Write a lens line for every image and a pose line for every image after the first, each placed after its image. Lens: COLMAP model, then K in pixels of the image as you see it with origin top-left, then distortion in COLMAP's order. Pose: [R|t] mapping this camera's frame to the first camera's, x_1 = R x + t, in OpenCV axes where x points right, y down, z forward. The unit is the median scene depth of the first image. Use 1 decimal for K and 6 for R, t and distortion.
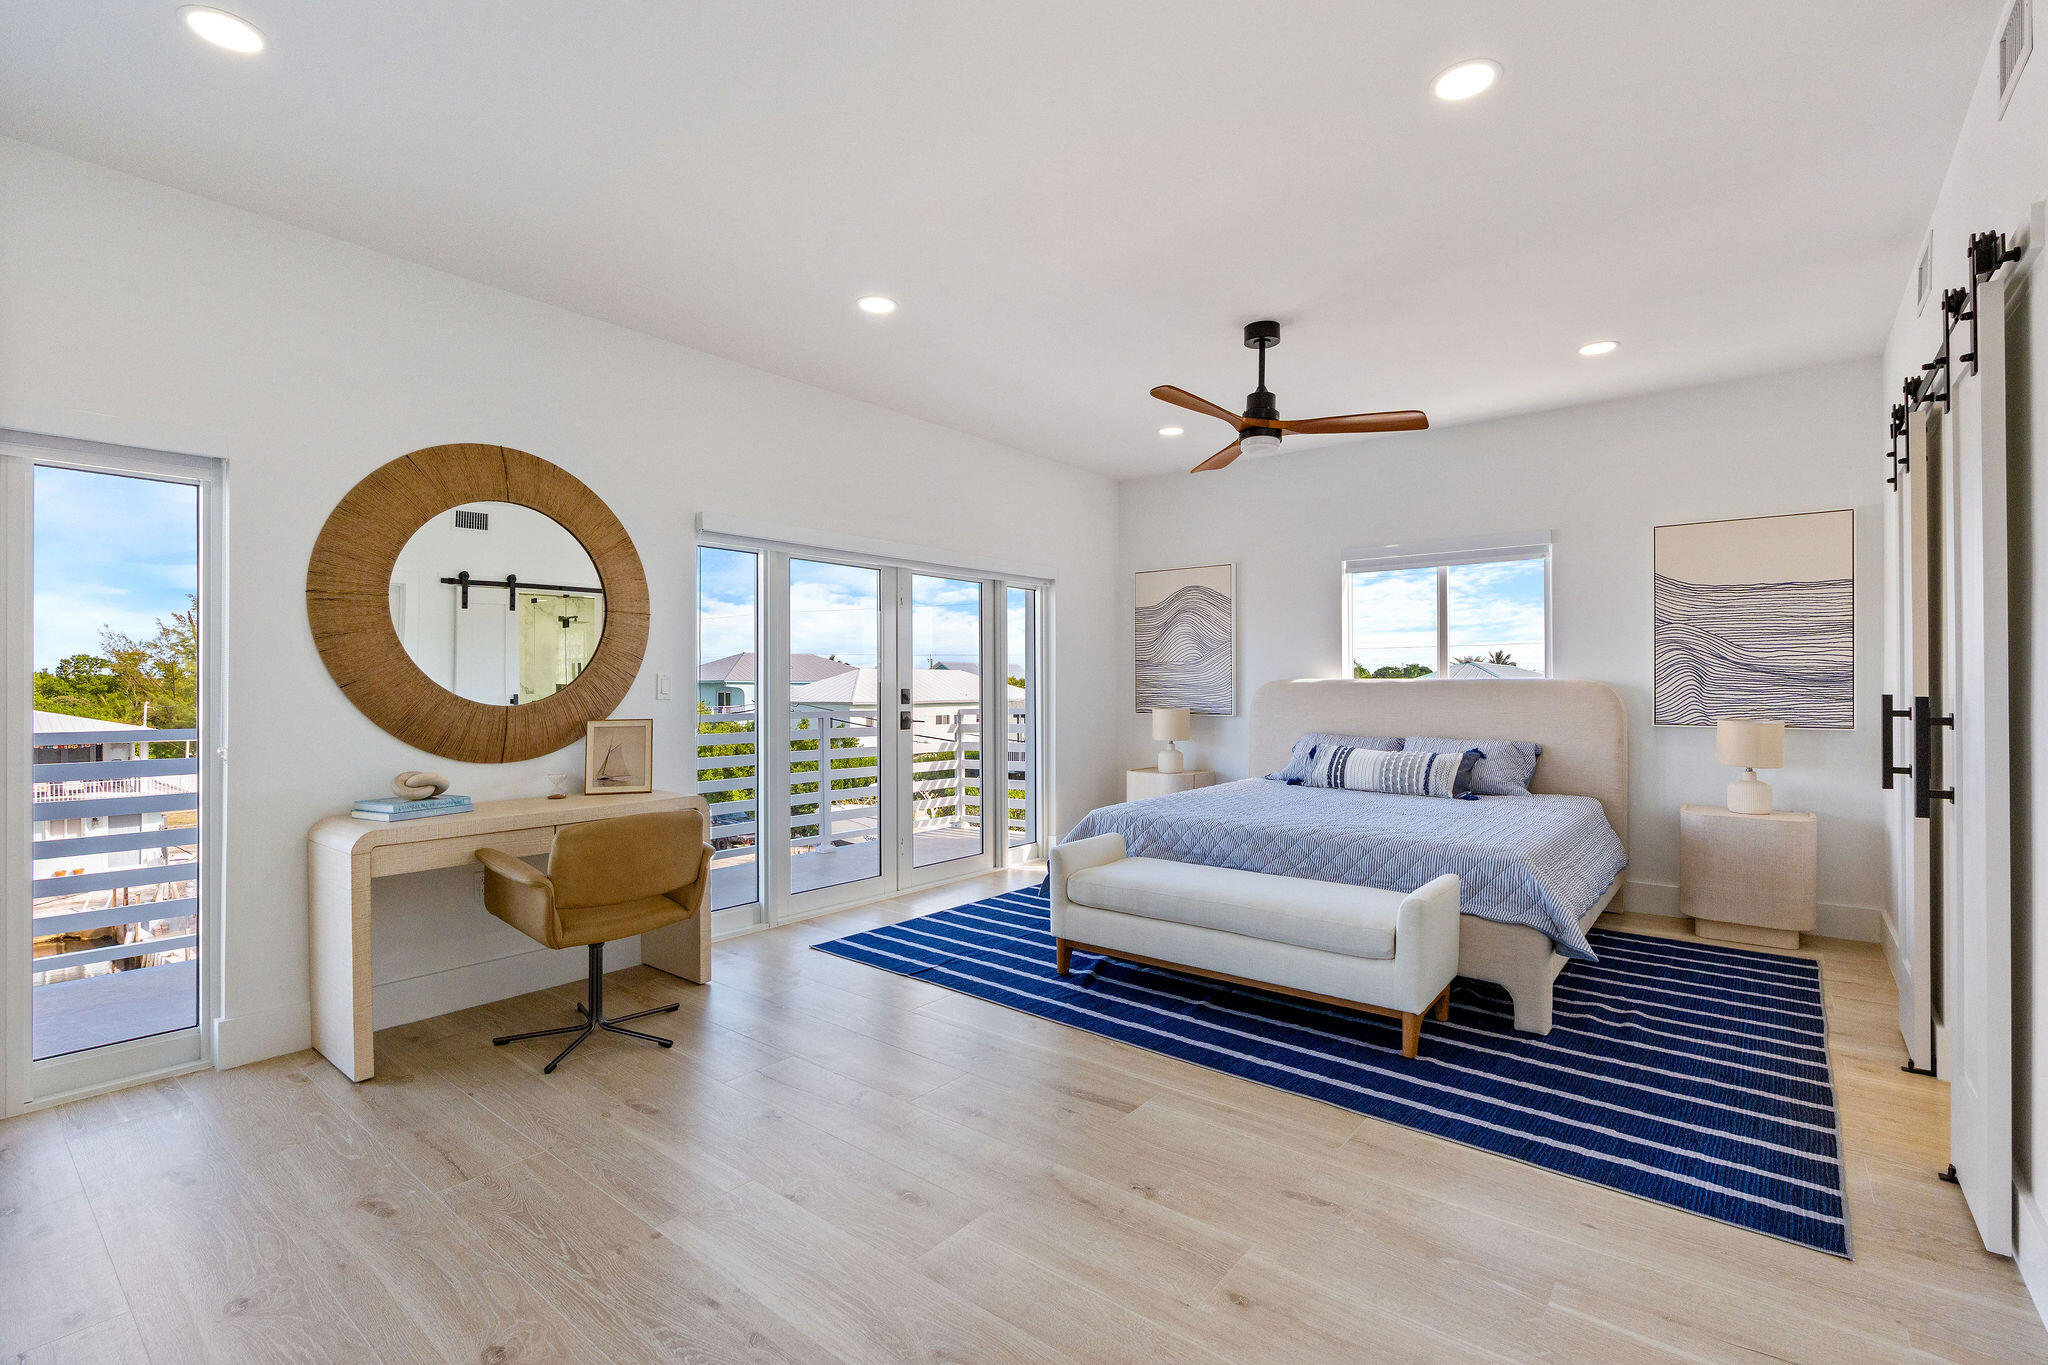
lens RADIAL K [[910.7, 0, 1024.0], [0, 910.7, 682.5], [0, 0, 1]] dist [0.000779, -0.000279]
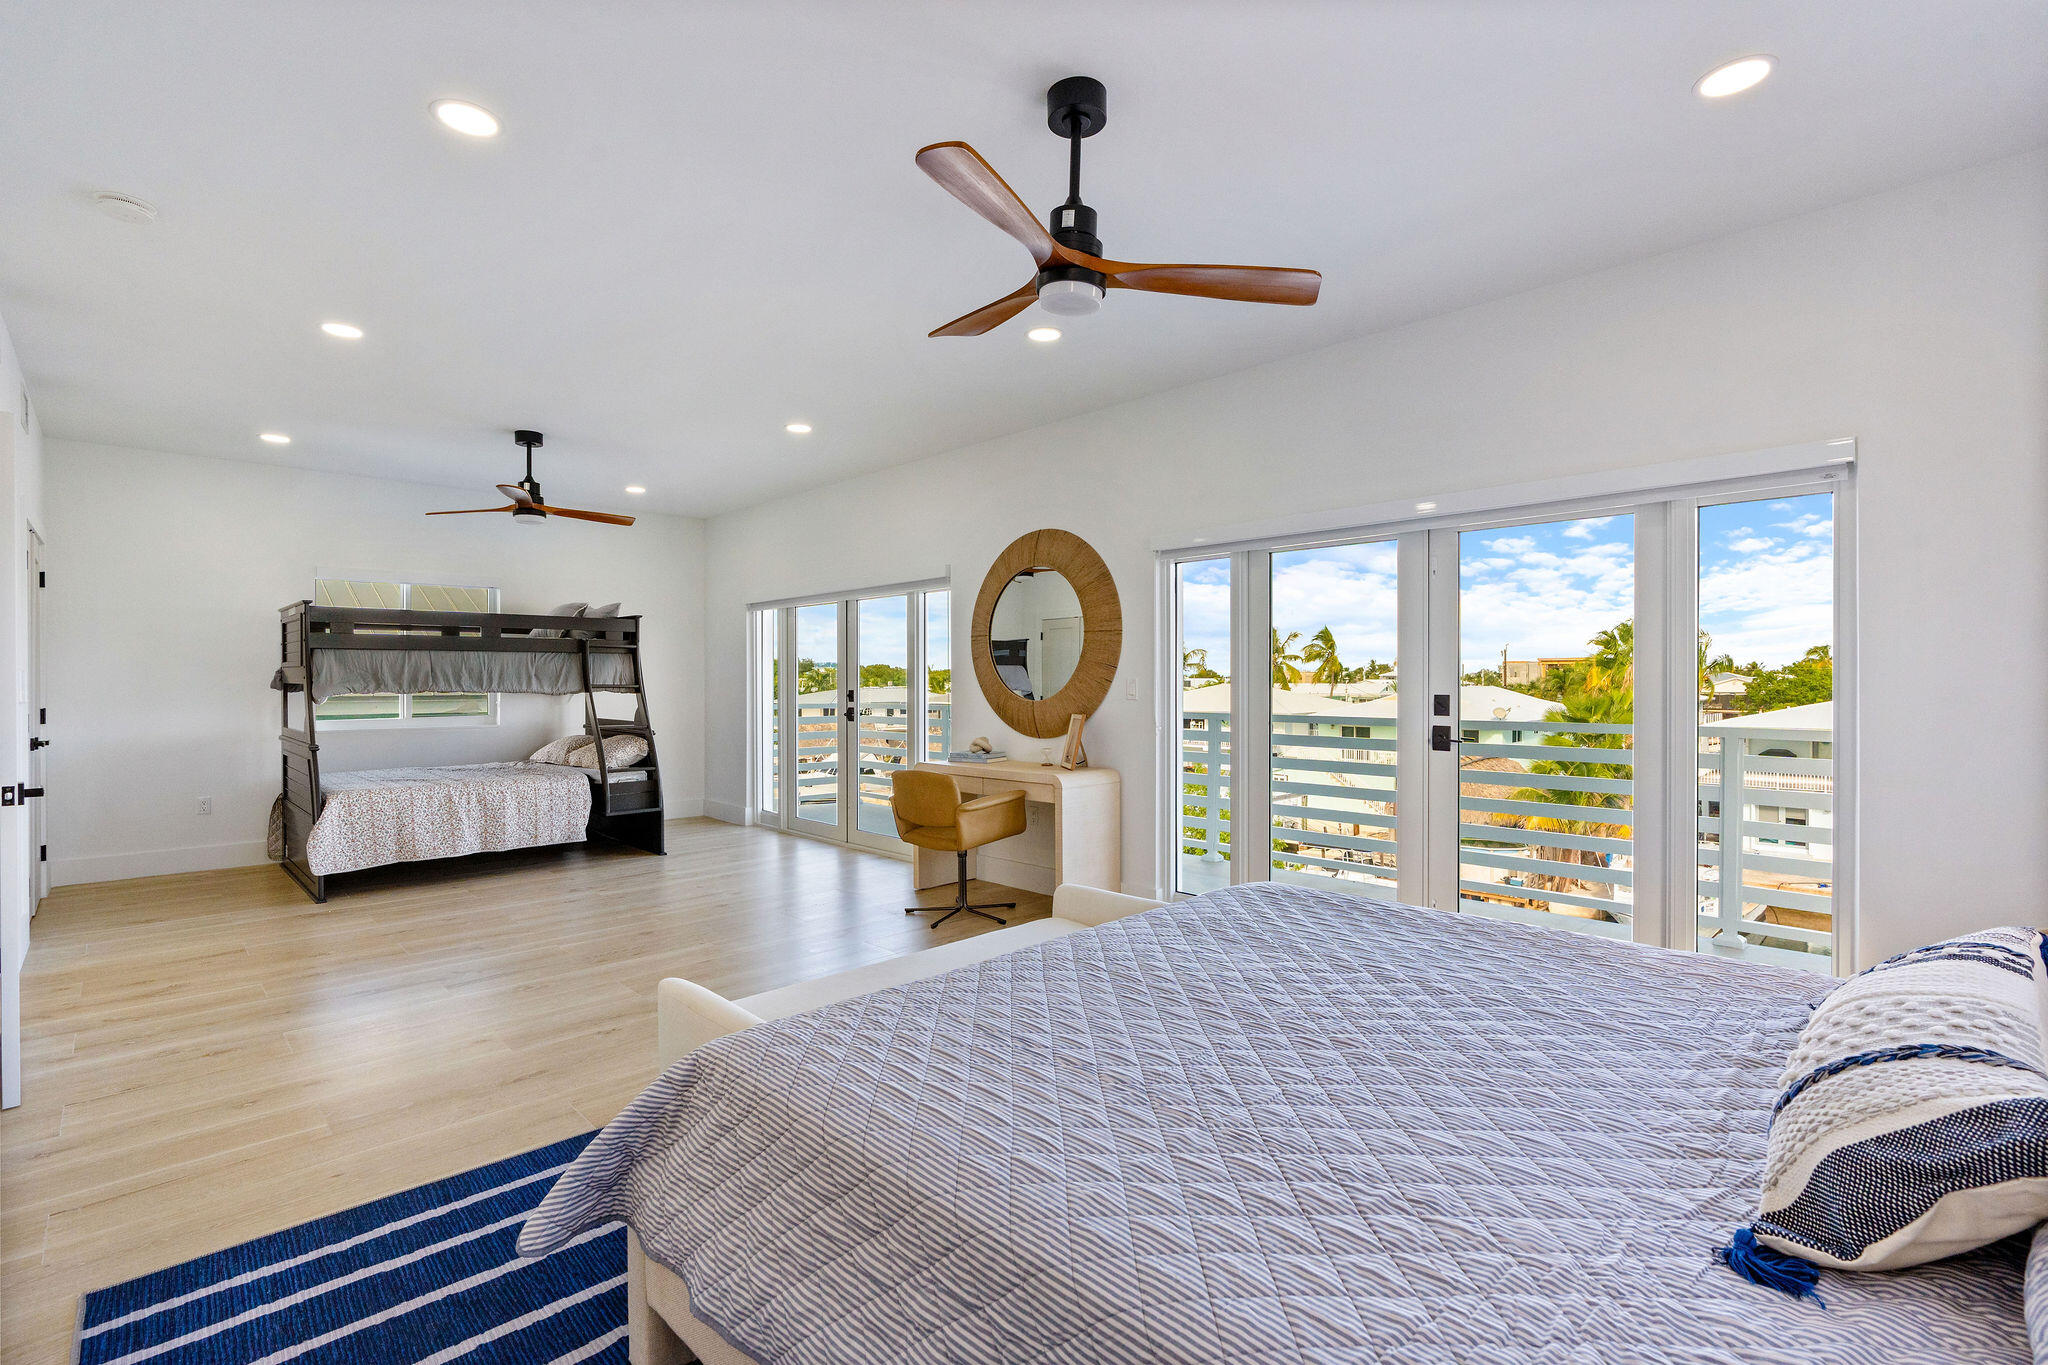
lens RADIAL K [[909.9, 0, 1022.2], [0, 909.9, 688.3], [0, 0, 1]] dist [-0.021354, 0.000102]
pose [[-0.103973, -0.000166, -0.994580, 0.921391], [-0.001100, 0.999999, -0.000052, 0.003820], [0.994579, 0.001089, -0.103974, 1.109203]]
